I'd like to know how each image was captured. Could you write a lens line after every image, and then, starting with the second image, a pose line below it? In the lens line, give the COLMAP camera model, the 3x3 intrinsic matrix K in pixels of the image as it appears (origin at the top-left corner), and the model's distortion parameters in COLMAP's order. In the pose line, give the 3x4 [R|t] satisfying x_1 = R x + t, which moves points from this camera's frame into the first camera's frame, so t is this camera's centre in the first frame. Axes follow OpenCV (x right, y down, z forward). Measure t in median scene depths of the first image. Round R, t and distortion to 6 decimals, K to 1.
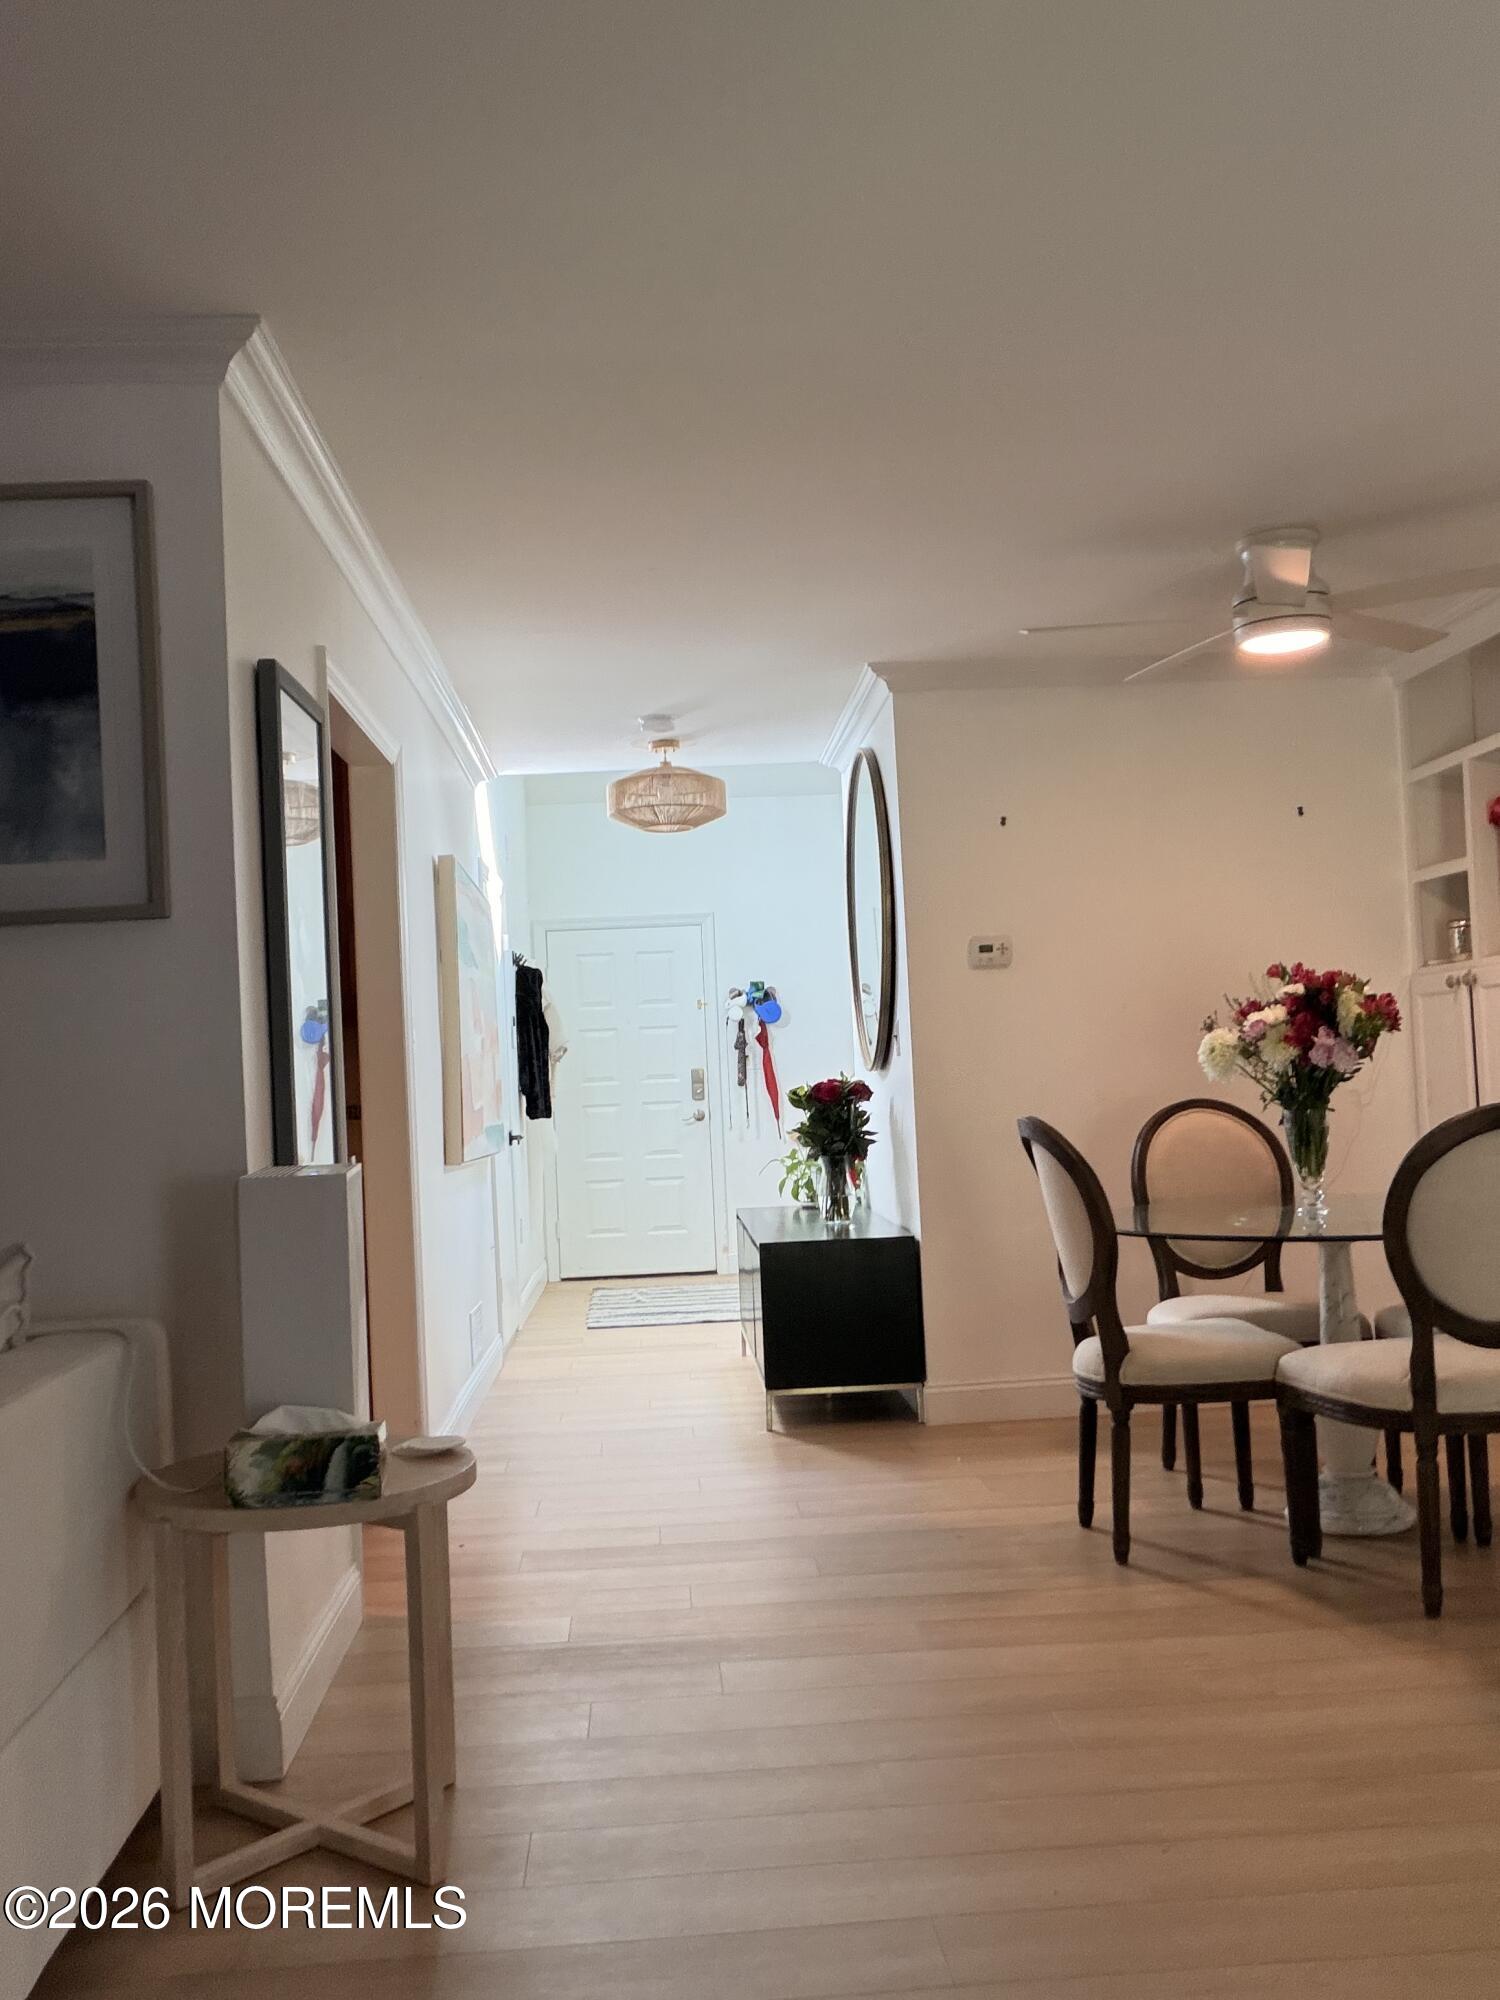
lens RADIAL K [[1766.4, 0, 754.5], [0, 1766.4, 1002.4], [0, 0, 1]] dist [0.011367, 0.000145]
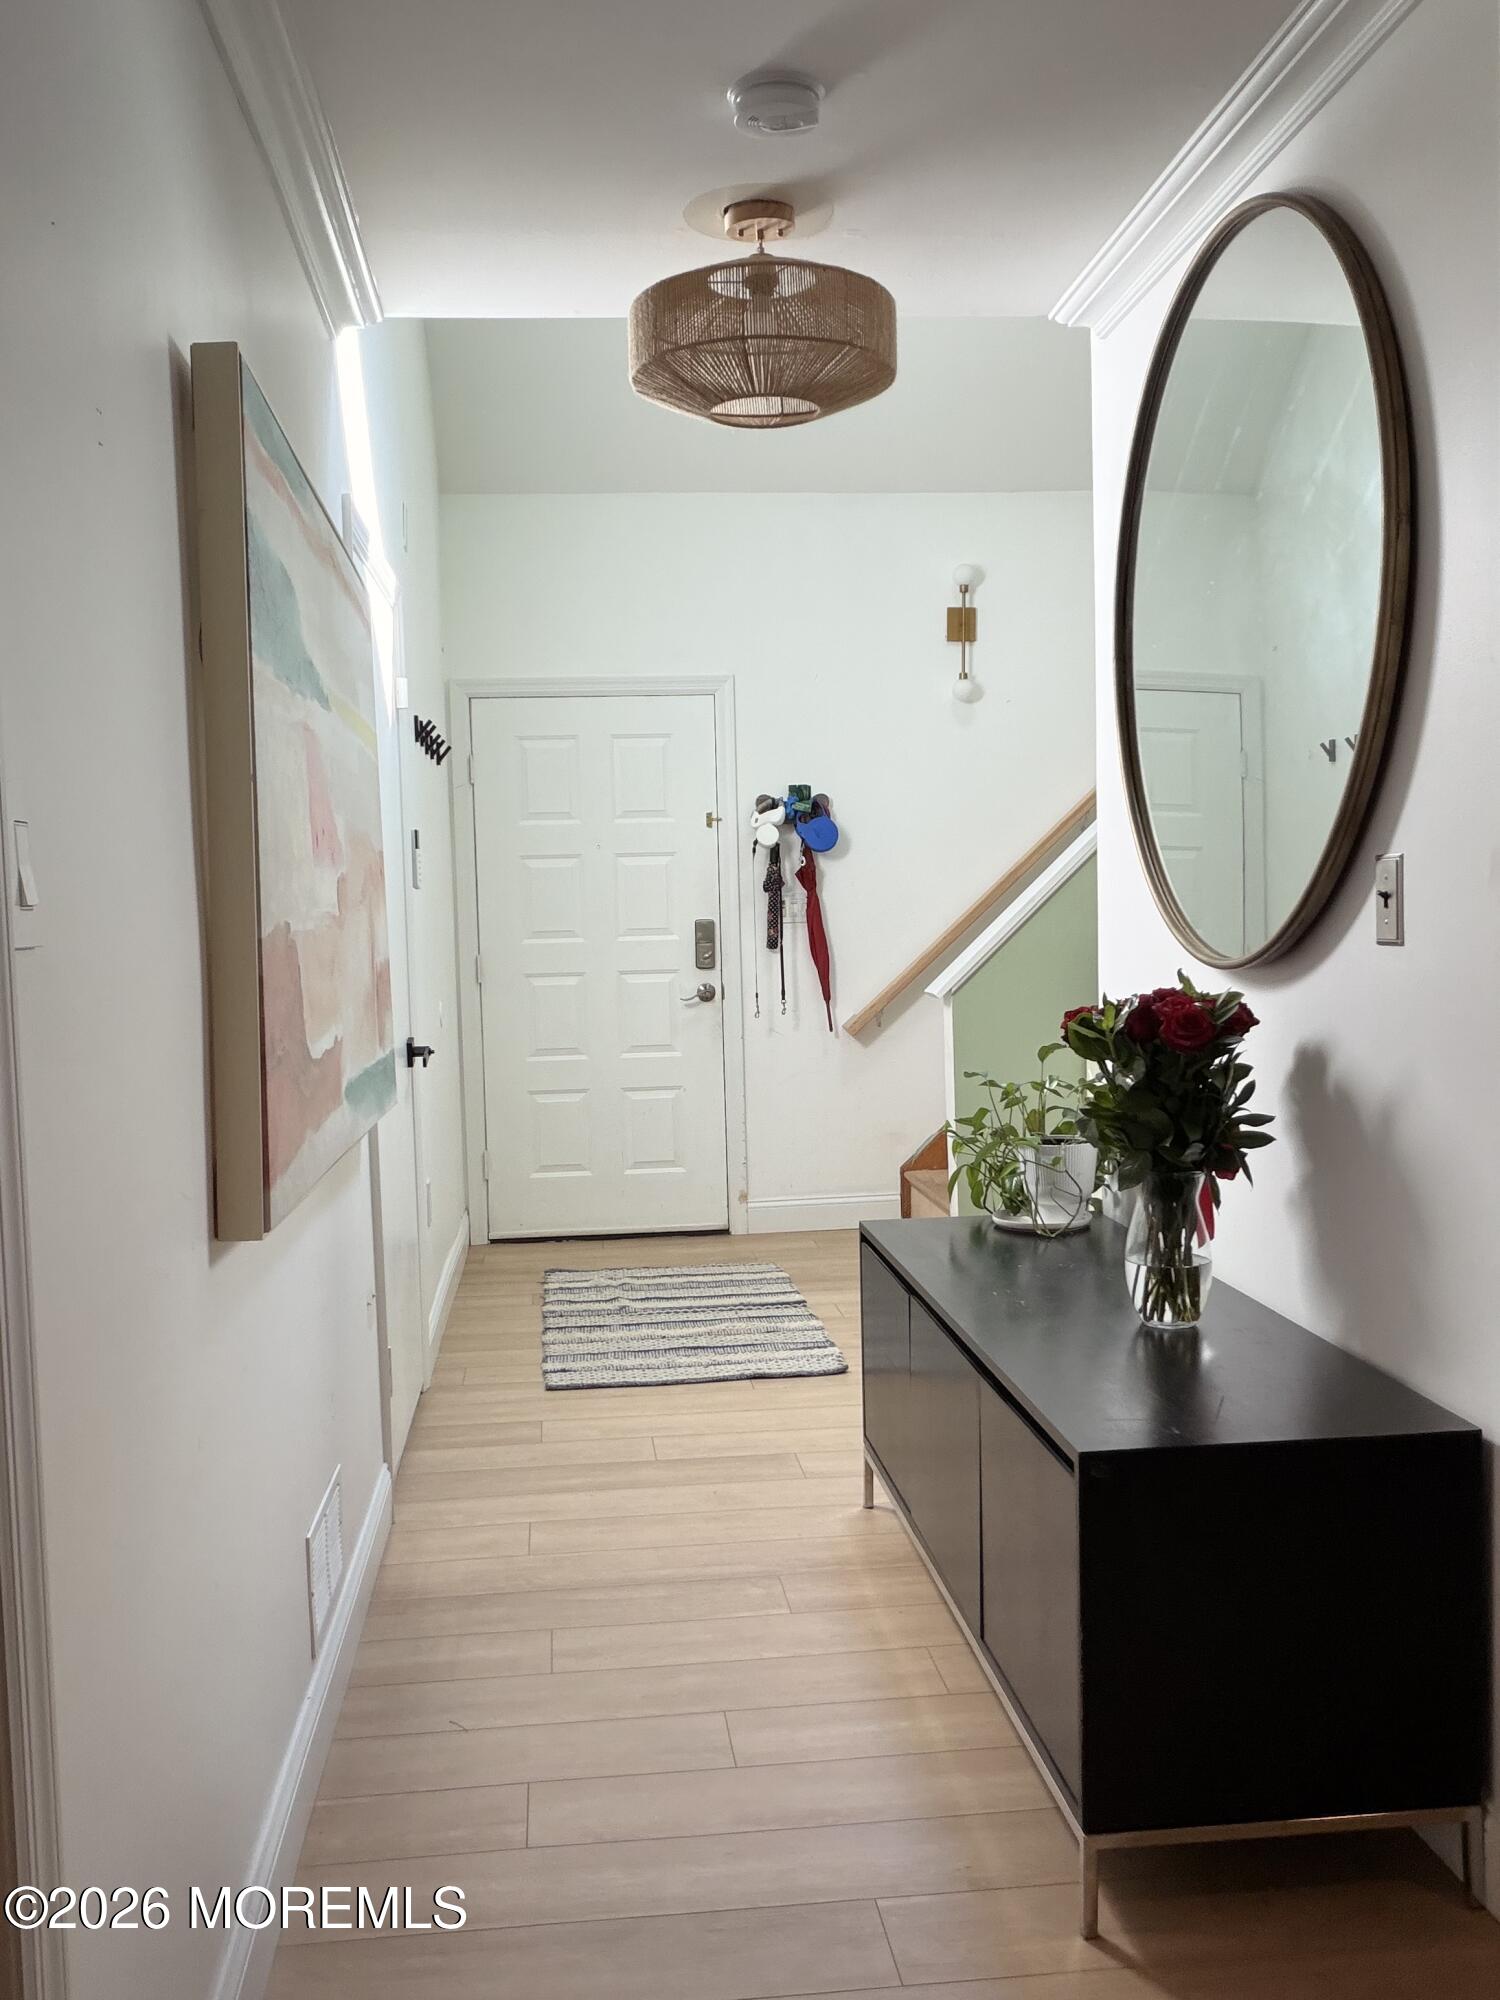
lens RADIAL K [[1766.4, 0, 739.9], [0, 1766.4, 1006.6], [0, 0, 1]] dist [0.011367, 0.000145]
pose [[0.998871, 0.016898, 0.044409, -0.048932], [-0.021254, 0.994808, 0.099527, 0.004638], [-0.042497, -0.100358, 0.994043, 0.365409]]
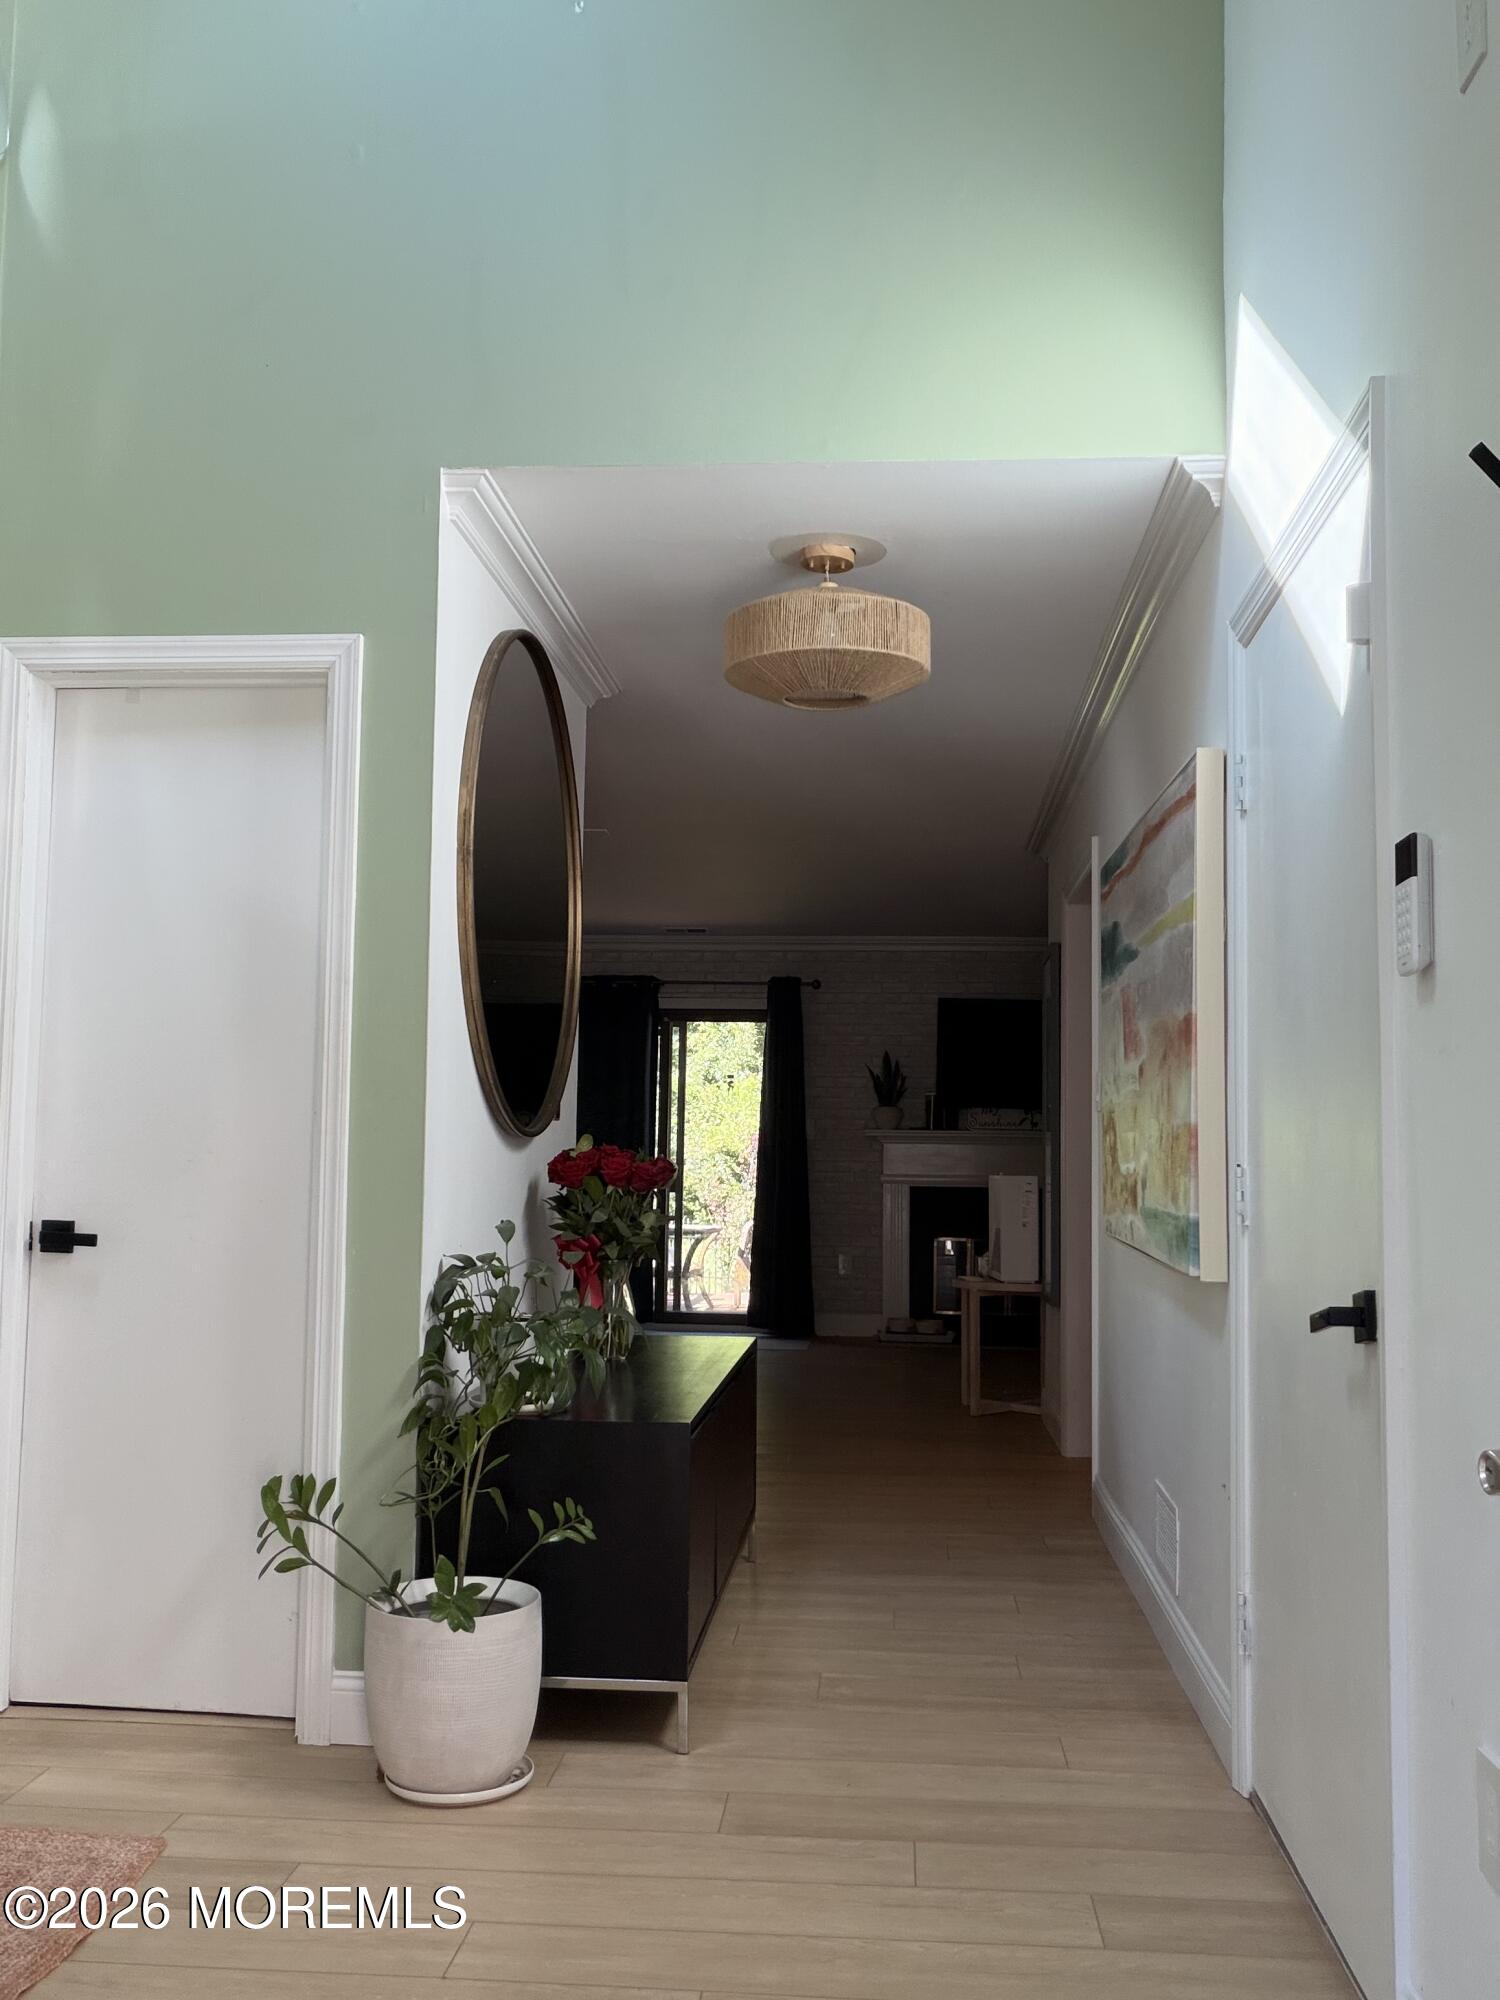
lens RADIAL K [[1766.4, 0, 748.4], [0, 1766.4, 1002.0], [0, 0, 1]] dist [0.011367, 0.000145]
pose [[-0.989009, 0.049065, 0.139473, -0.068213], [0.030042, 0.990340, -0.135364, 0.051109], [-0.144768, -0.129686, -0.980930, 1.053642]]
